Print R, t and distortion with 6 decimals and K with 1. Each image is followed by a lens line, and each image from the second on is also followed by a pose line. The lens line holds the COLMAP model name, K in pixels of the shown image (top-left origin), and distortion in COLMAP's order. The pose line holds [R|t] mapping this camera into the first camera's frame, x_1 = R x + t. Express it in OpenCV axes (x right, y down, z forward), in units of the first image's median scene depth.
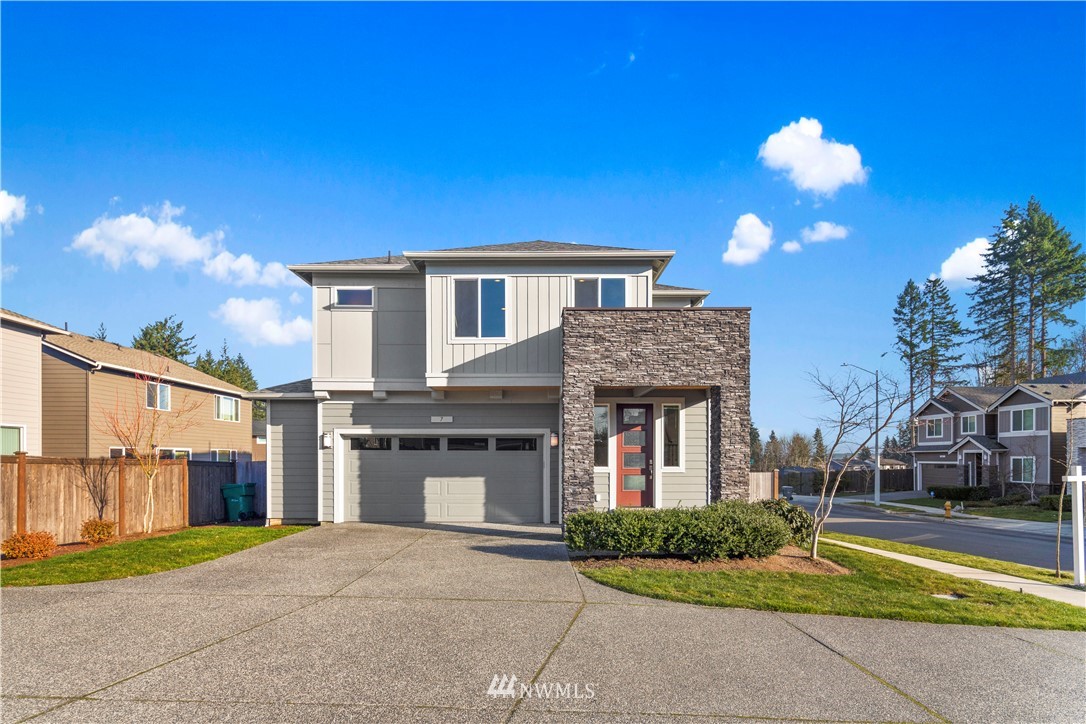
lens RADIAL K [[530.5, 0, 549.0], [0, 530.5, 451.2], [0, 0, 1]] dist [0.006018, -0.004746]
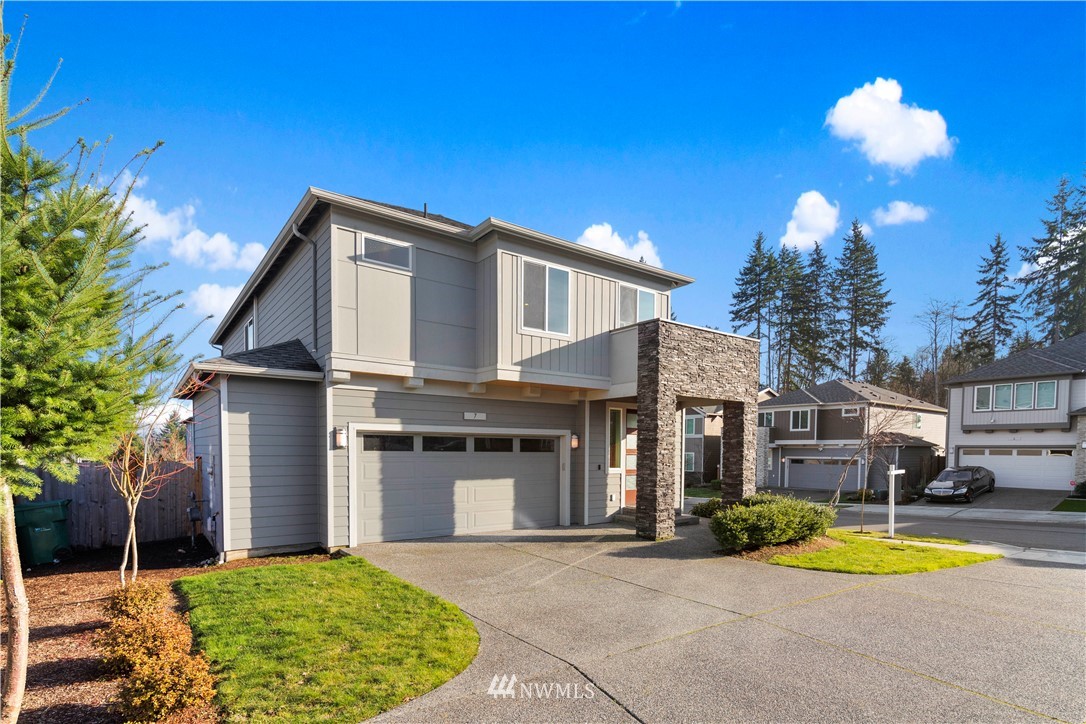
lens RADIAL K [[530.5, 0, 558.1], [0, 530.5, 465.8], [0, 0, 1]] dist [0.006018, -0.004746]
pose [[0.803213, -0.013083, 0.595549, -0.617864], [-0.013315, 0.999115, 0.039906, -0.015389], [-0.595543, -0.039983, 0.802327, 0.219400]]
